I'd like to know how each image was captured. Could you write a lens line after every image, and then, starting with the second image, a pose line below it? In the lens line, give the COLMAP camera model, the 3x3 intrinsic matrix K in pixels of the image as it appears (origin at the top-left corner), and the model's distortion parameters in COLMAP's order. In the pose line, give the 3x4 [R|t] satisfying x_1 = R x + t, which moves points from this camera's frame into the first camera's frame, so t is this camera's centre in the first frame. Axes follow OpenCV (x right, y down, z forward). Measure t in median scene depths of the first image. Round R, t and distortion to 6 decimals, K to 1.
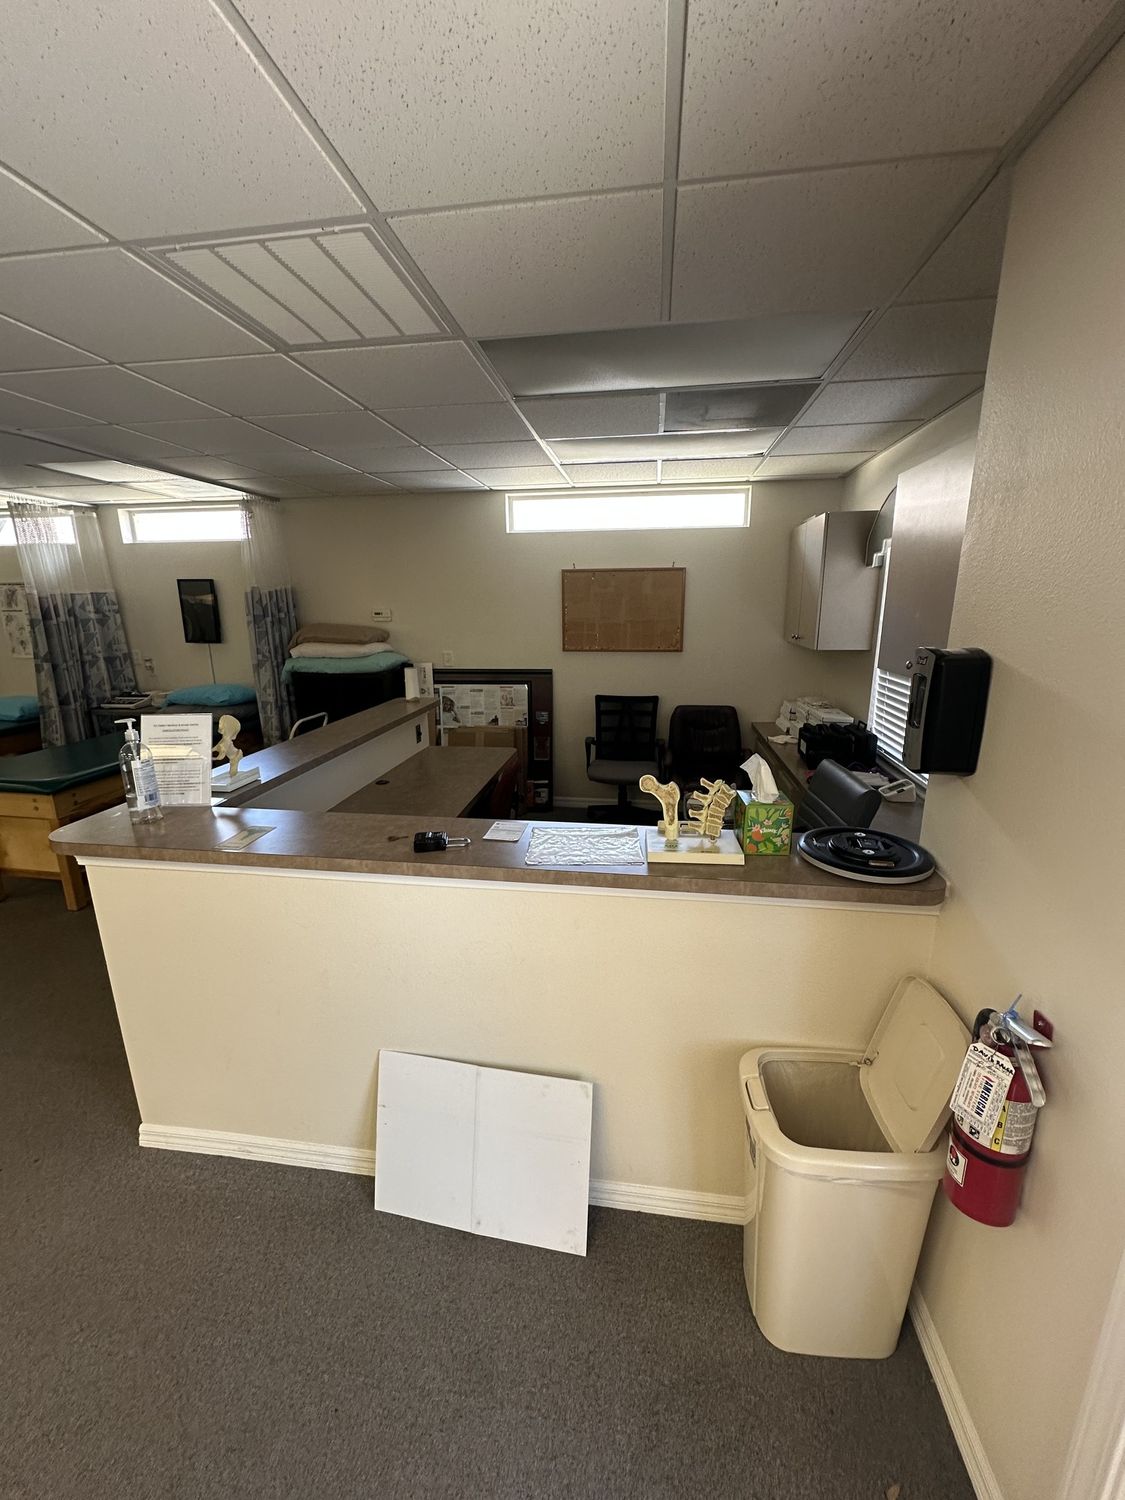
lens RADIAL K [[598.6, 0, 563.5], [0, 598.6, 749.3], [0, 0, 1]] dist [-0.002120, 0.000494]
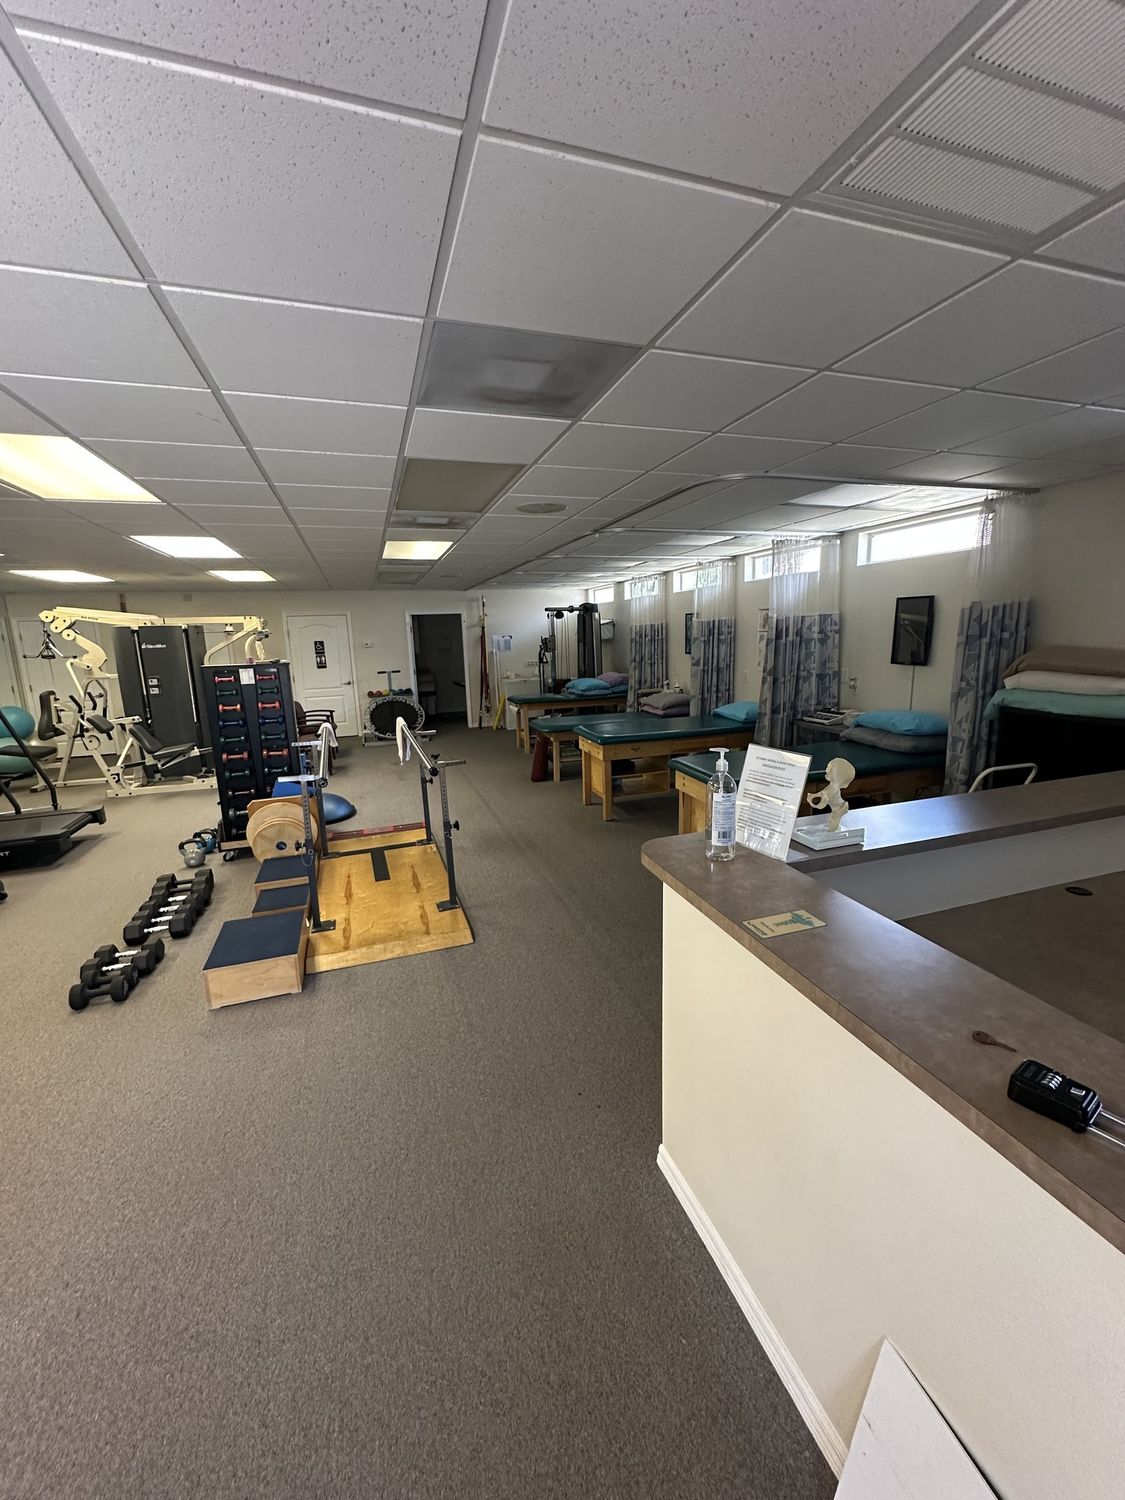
lens RADIAL K [[598.6, 0, 563.5], [0, 598.6, 749.3], [0, 0, 1]] dist [-0.002120, 0.000494]
pose [[0.448289, 0.166969, -0.878156, -0.005318], [-0.192817, 0.977335, 0.087395, -0.030271], [0.872845, 0.130145, 0.470323, 0.124144]]
